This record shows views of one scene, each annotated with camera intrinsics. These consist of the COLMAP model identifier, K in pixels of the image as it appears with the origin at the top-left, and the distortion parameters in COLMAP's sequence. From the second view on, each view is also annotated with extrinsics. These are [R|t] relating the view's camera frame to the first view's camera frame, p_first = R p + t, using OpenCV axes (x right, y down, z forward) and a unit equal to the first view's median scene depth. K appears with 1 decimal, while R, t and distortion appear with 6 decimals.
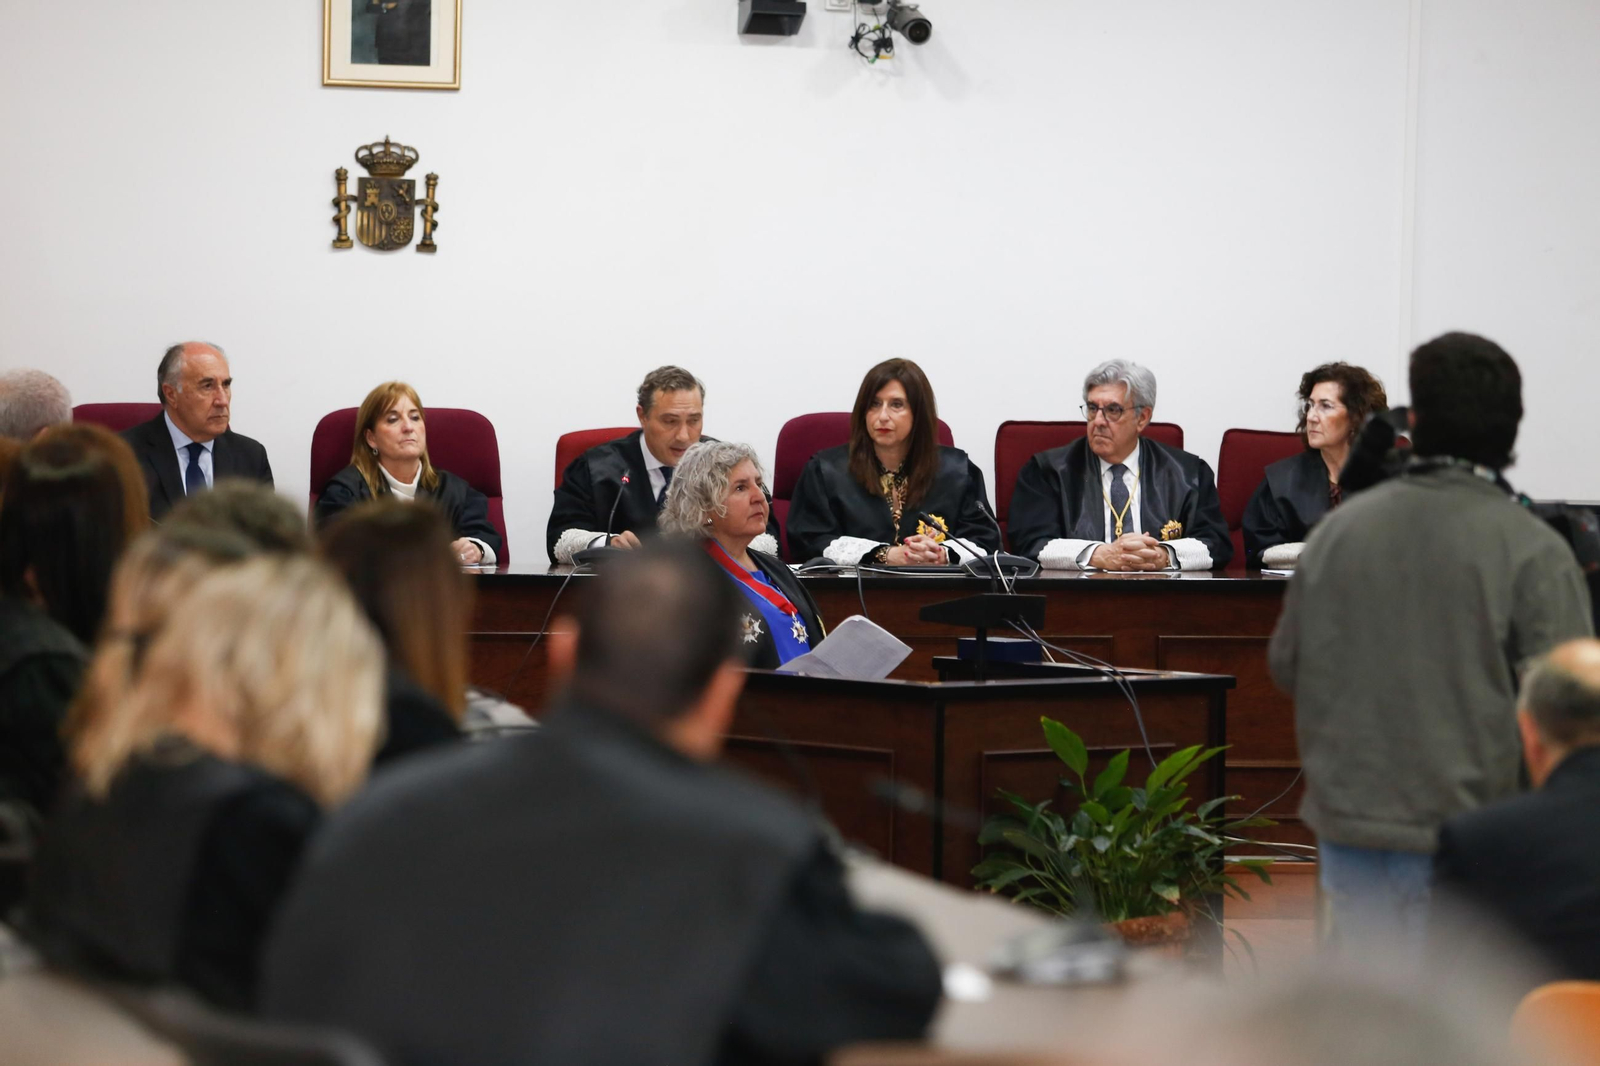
lens RADIAL K [[7944.8, 0, 837.1], [0, 7944.8, 533.3], [0, 0, 1]] dist [-0.137212, 96.912579]
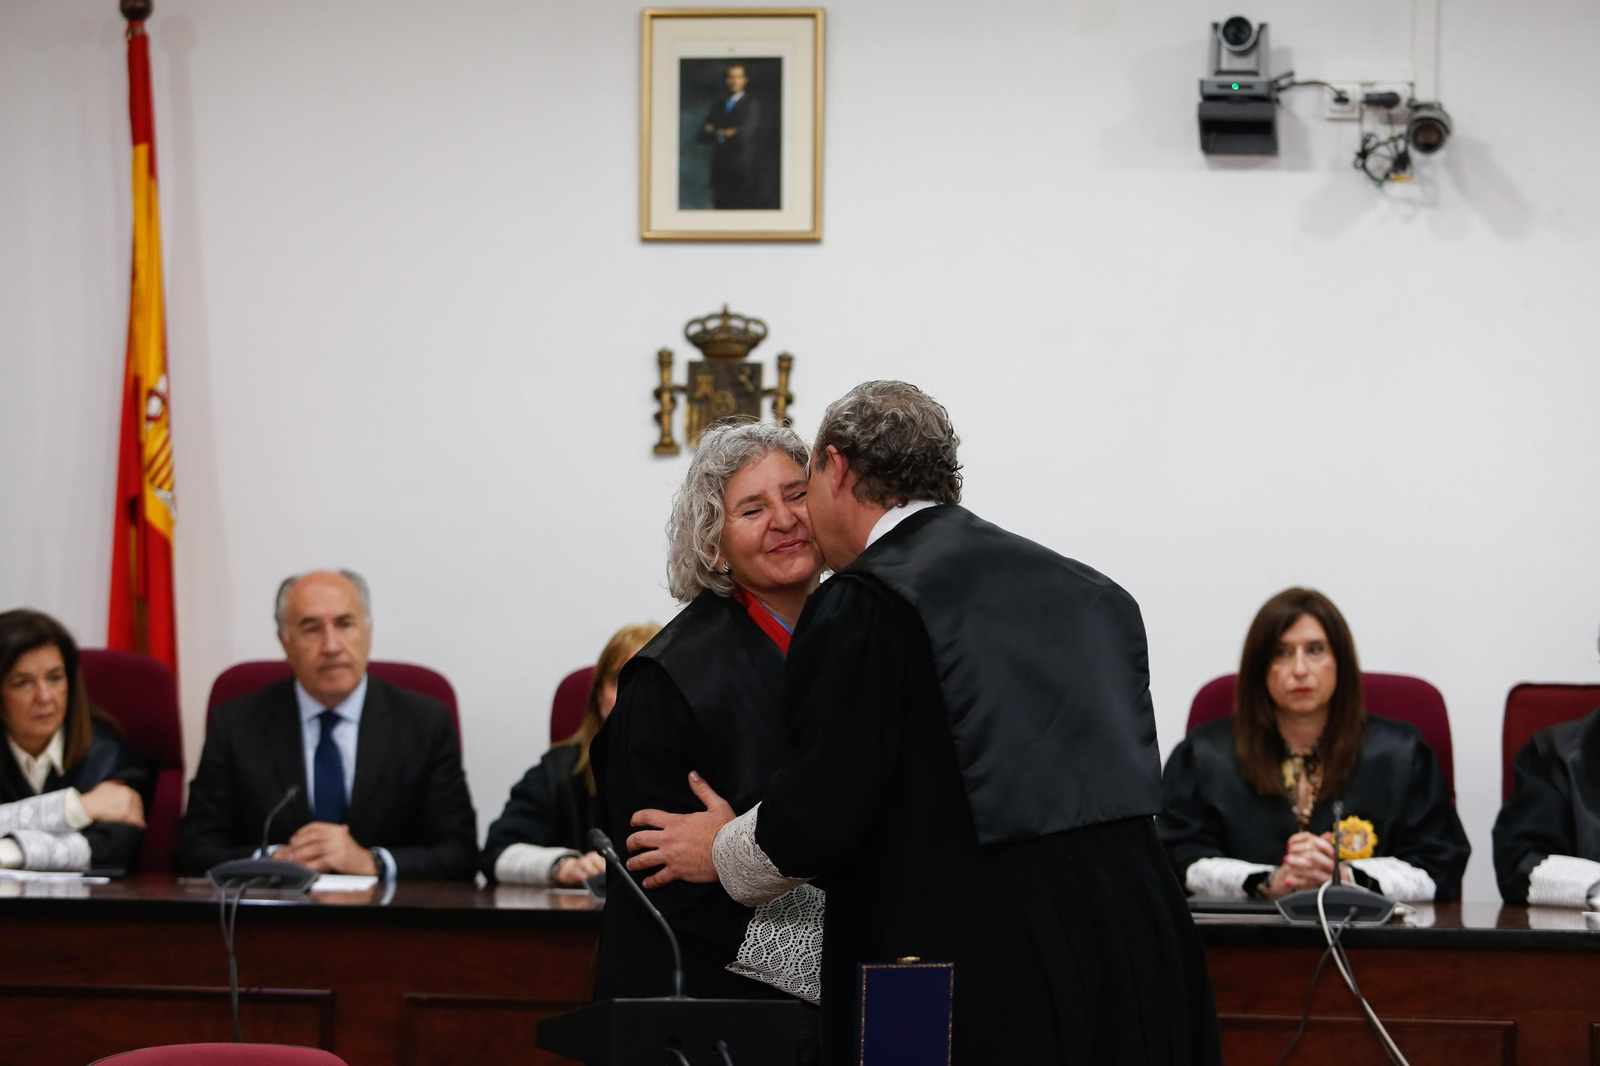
lens RADIAL K [[4613.5, 0, 800.0], [0, 4613.5, 533.0], [0, 0, 1]] dist [0.055456, -0.911736]
pose [[0.933170, -0.012707, -0.359212, 0.105582], [-0.007687, 0.998441, -0.055289, -0.004558], [0.359354, 0.054356, 0.931617, 0.599874]]
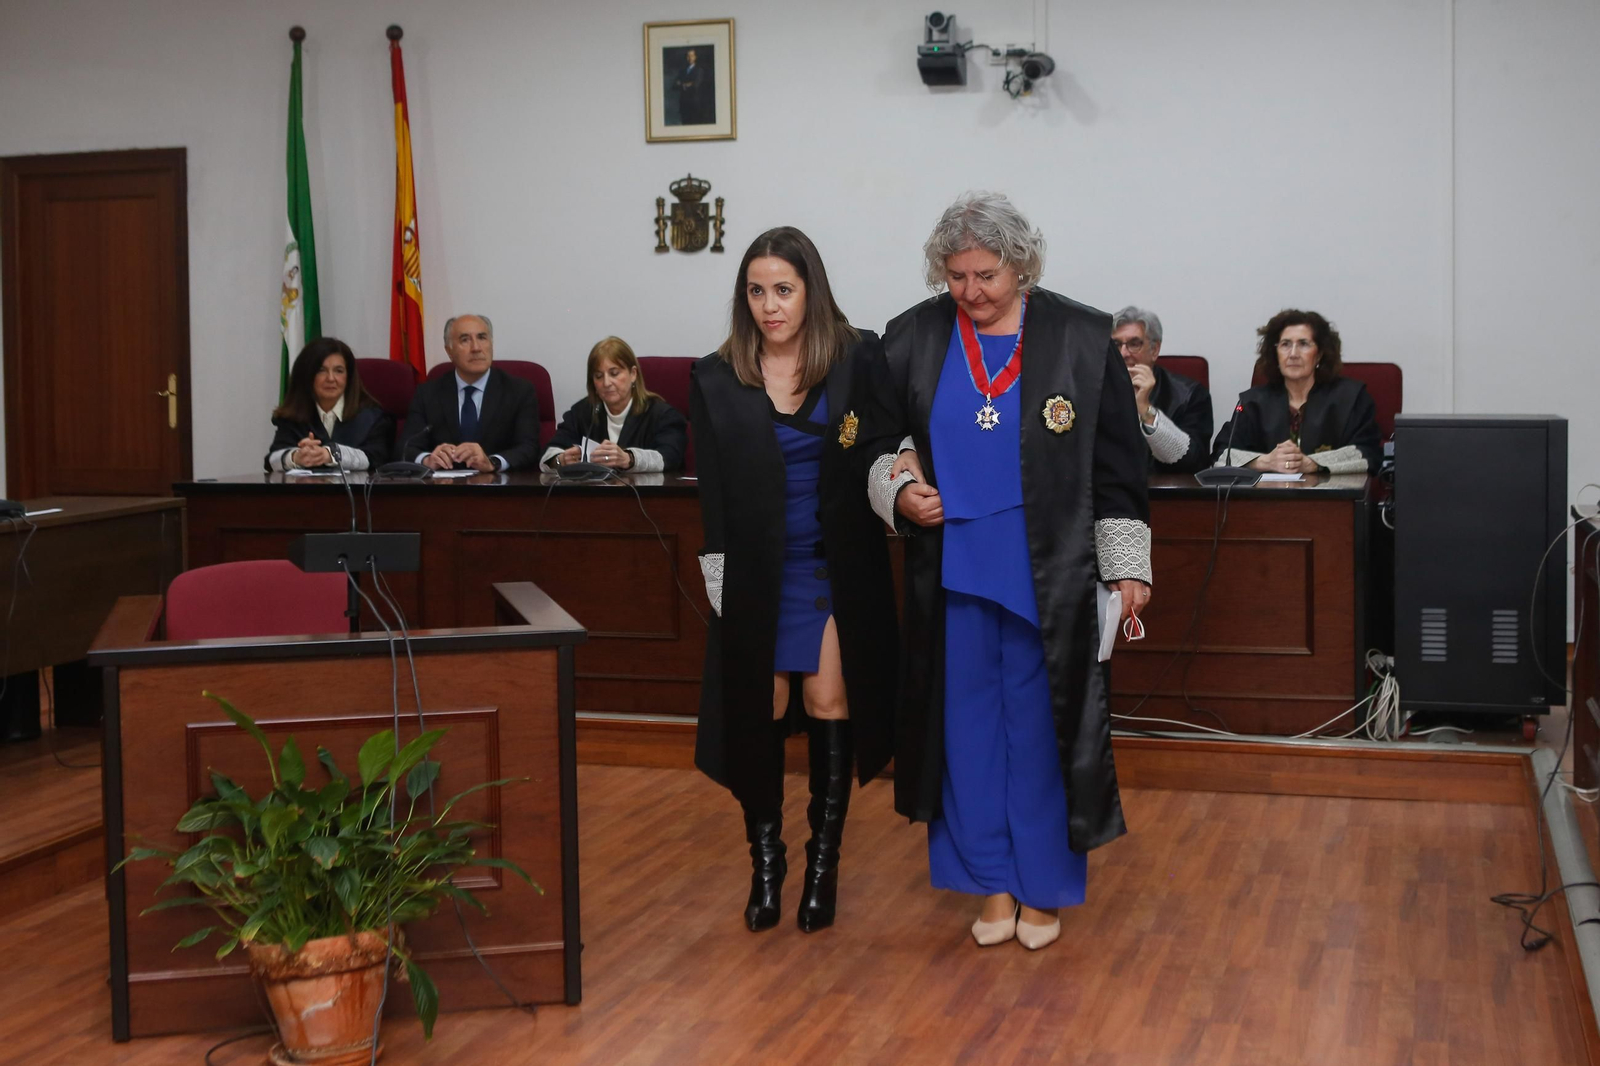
lens RADIAL K [[2170.5, 0, 795.2], [0, 2170.5, 427.4], [0, 0, 1]] dist [-0.063606, 0.243213]
pose [[0.882299, -0.011696, -0.470544, 0.146649], [0.012920, 0.999916, -0.000628, -0.003002], [0.470512, -0.005526, 0.882376, 0.659200]]
